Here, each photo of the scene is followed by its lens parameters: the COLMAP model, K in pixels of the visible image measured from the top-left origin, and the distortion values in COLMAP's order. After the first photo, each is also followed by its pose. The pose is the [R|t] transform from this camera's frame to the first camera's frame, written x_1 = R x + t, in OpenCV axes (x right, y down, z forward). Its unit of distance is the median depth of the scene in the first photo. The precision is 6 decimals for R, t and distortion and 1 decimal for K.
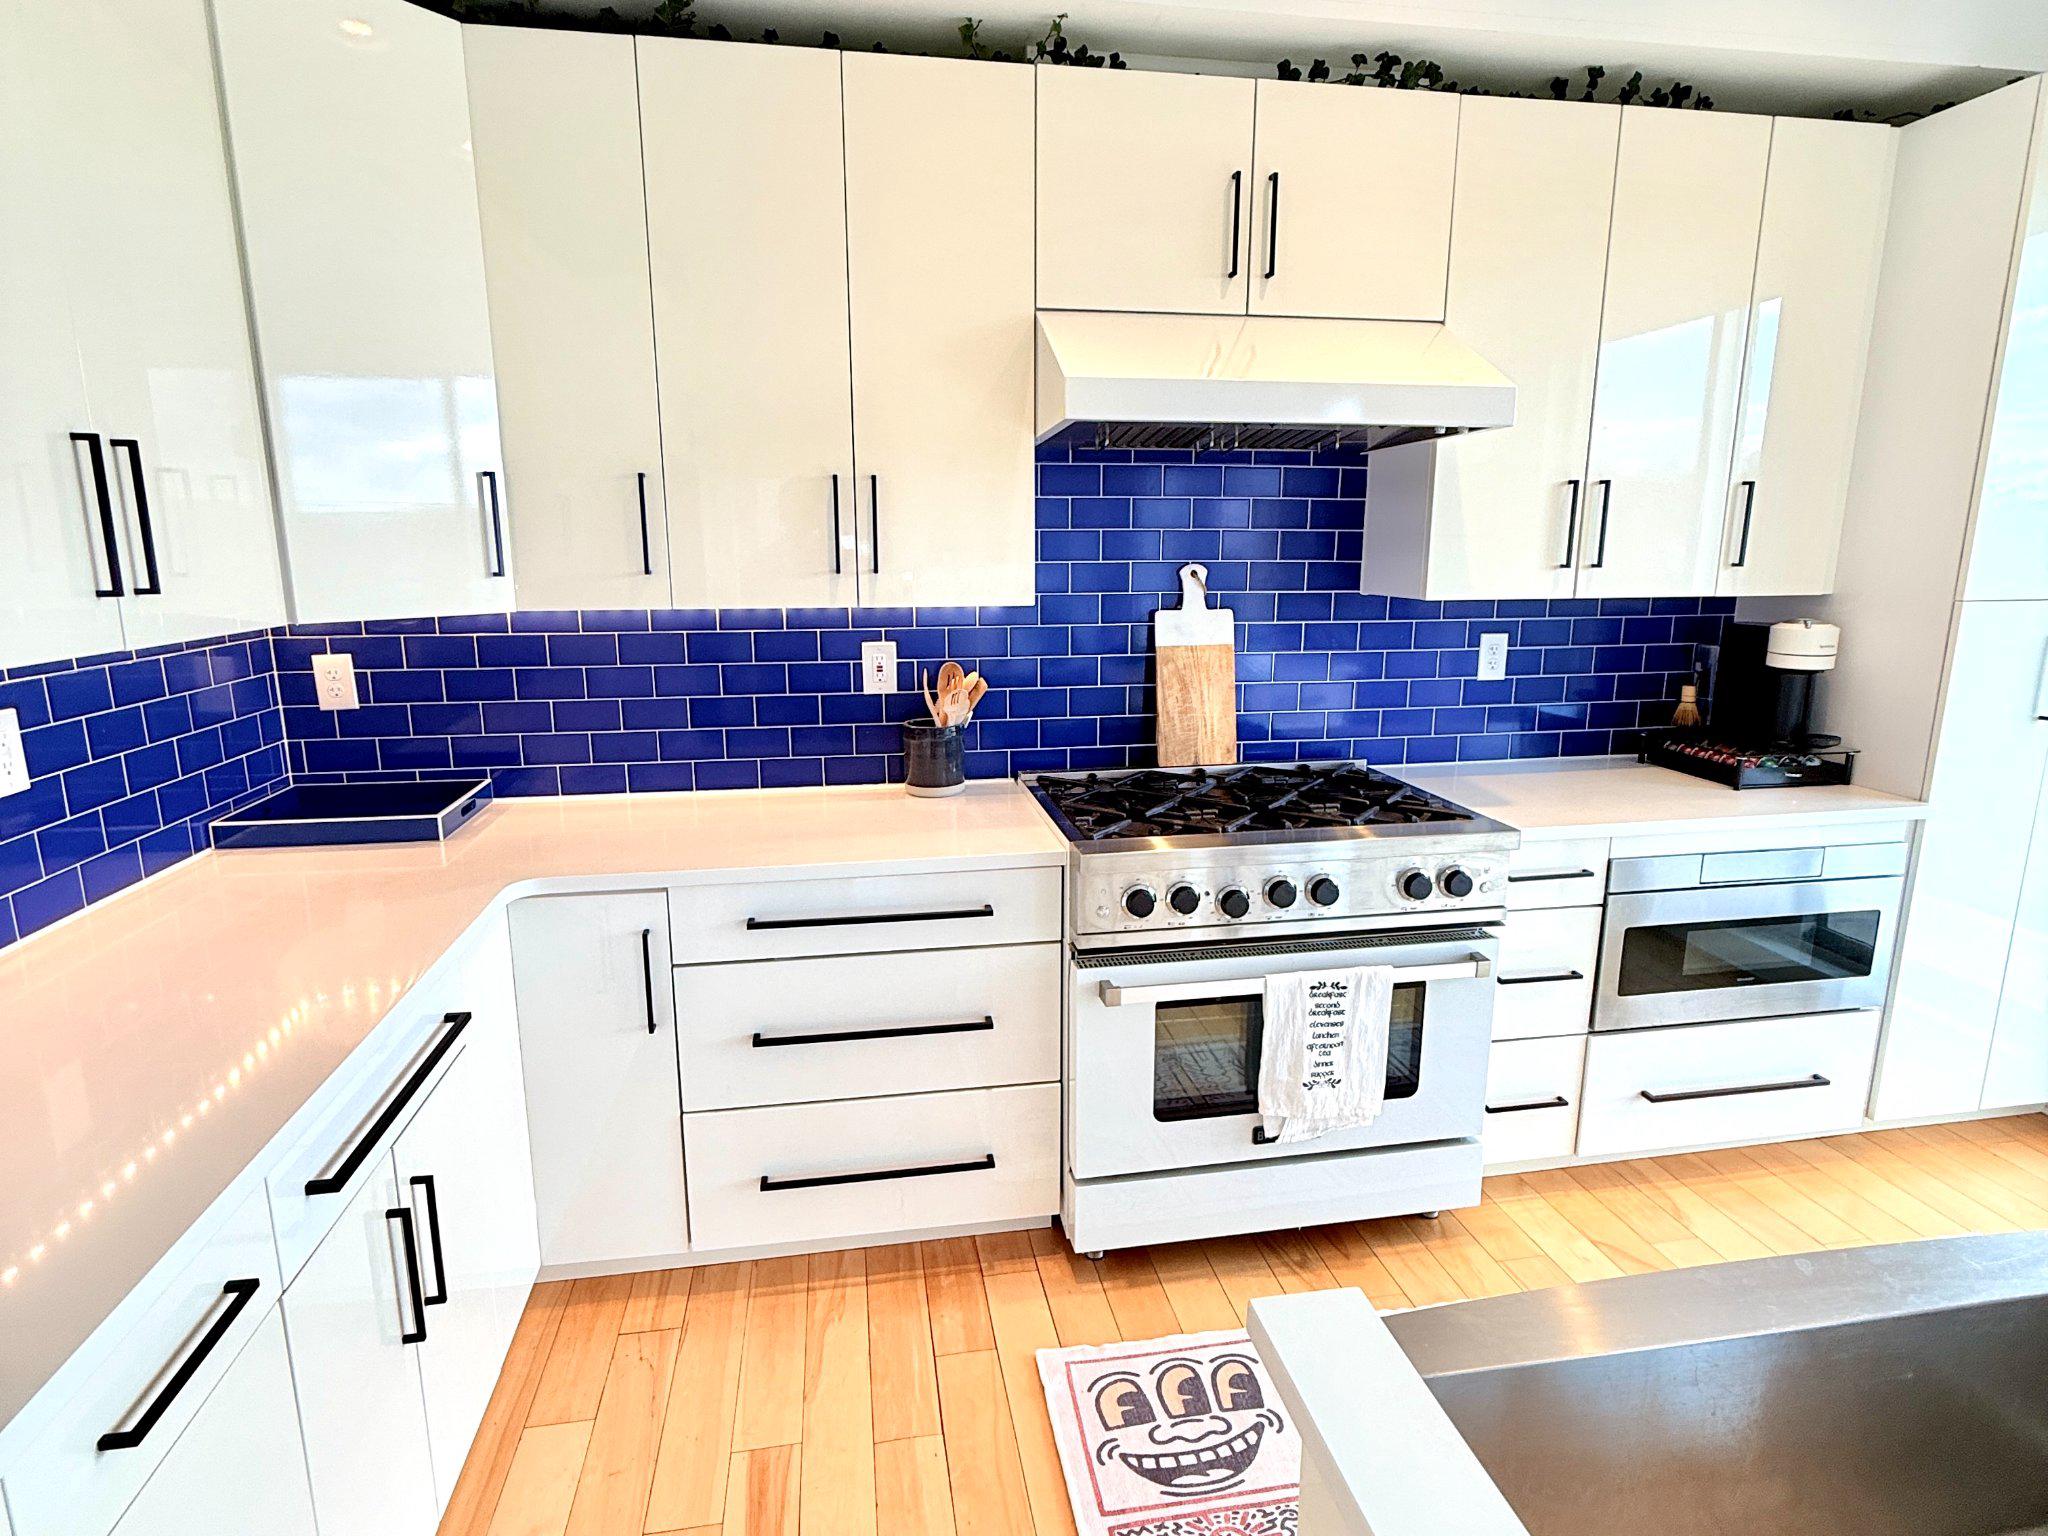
lens RADIAL K [[1186.4, 0, 1027.0], [0, 1186.4, 815.5], [0, 0, 1]] dist [0.053556, 0.000392]
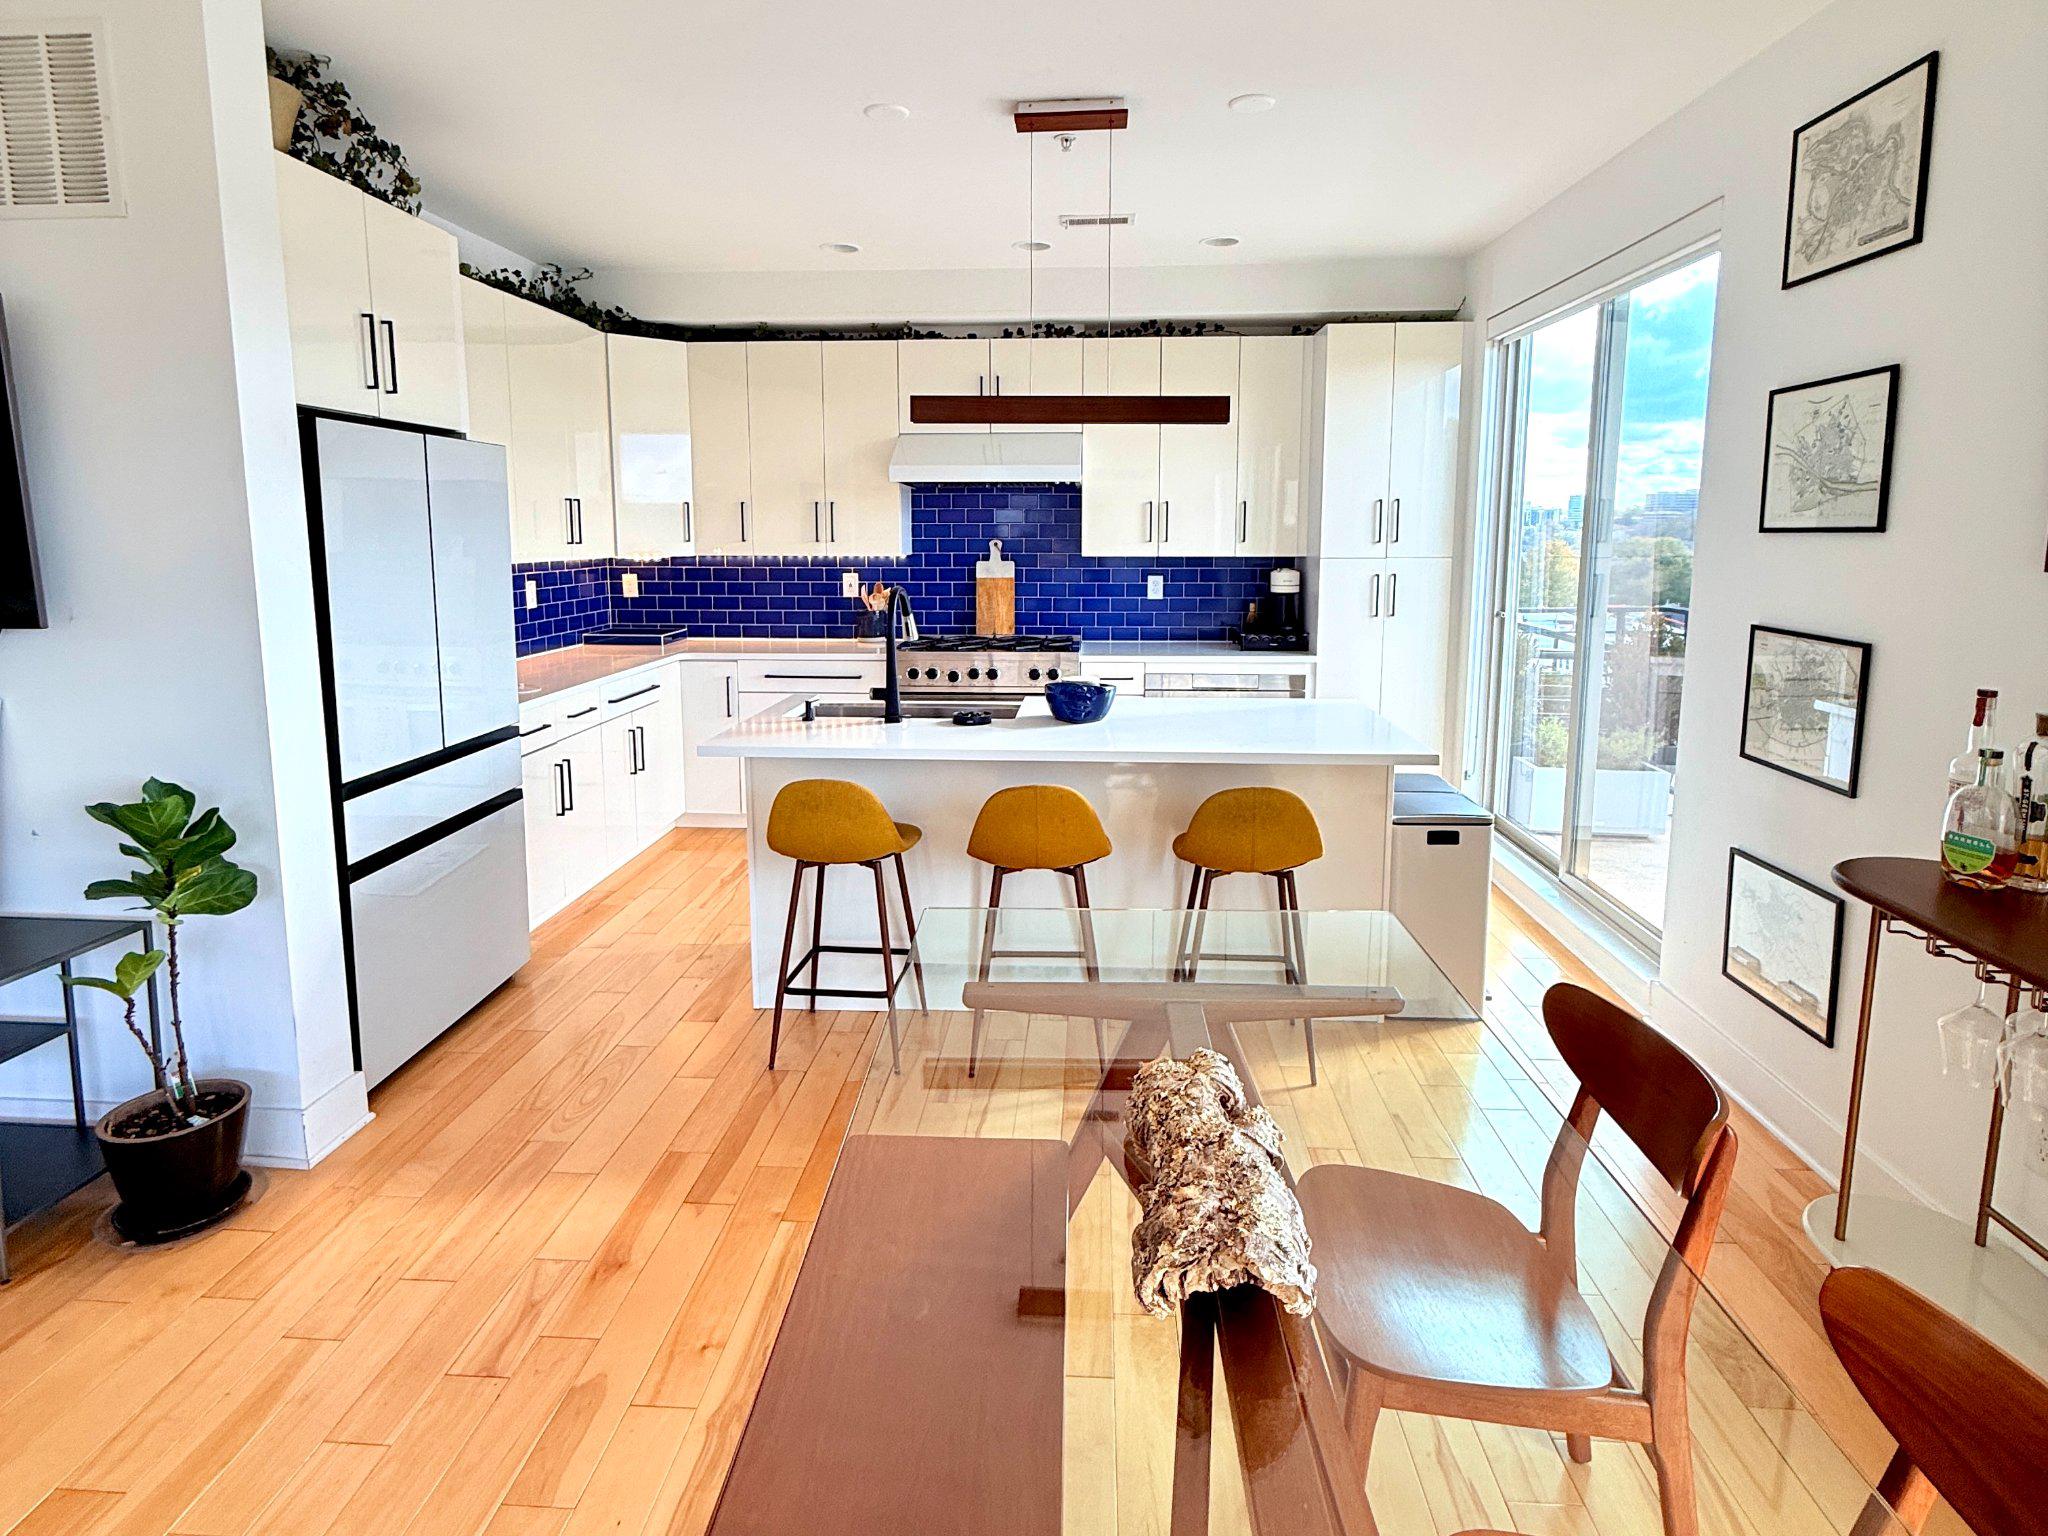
lens RADIAL K [[1474.9, 0, 1024.0], [0, 1474.9, 768.0], [0, 0, 1]] dist [0.270528, -0.000149]
pose [[0.962936, 0.042952, -0.266288, 0.969490], [-0.058346, 0.997035, -0.050165, 0.346845], [0.263343, 0.063843, 0.962587, -1.613183]]
